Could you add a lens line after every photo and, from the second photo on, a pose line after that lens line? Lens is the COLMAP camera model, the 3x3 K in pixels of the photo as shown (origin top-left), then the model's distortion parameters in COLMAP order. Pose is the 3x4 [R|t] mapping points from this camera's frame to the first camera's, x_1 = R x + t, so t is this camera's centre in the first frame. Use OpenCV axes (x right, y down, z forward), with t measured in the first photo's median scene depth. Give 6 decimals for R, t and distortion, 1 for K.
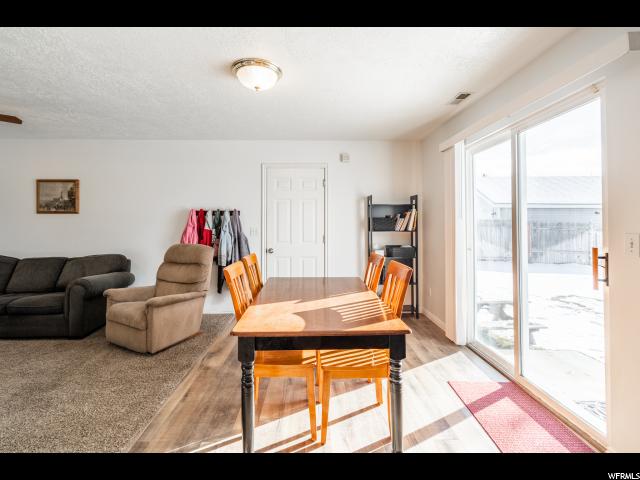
lens RADIAL K [[286.9, 0, 311.2], [0, 286.9, 222.0], [0, 0, 1]] dist [-0.003661, 0.000424]
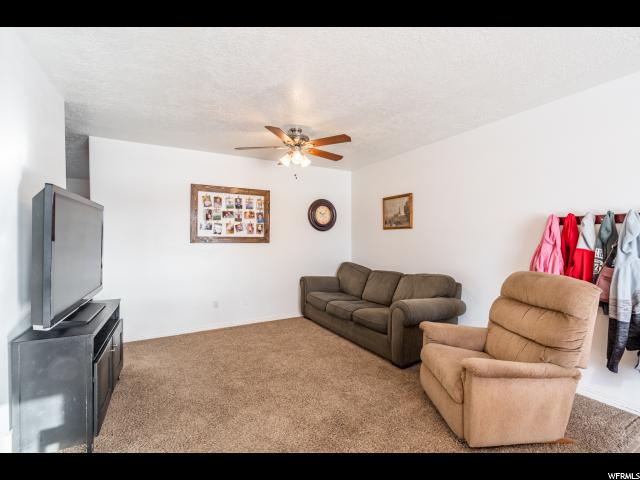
lens RADIAL K [[286.9, 0, 318.4], [0, 286.9, 239.4], [0, 0, 1]] dist [-0.003661, 0.000424]
pose [[0.456601, 0.002584, -0.889668, -0.105805], [0.009911, 0.999919, 0.007991, -0.002943], [0.889616, -0.012467, 0.456538, 0.296563]]
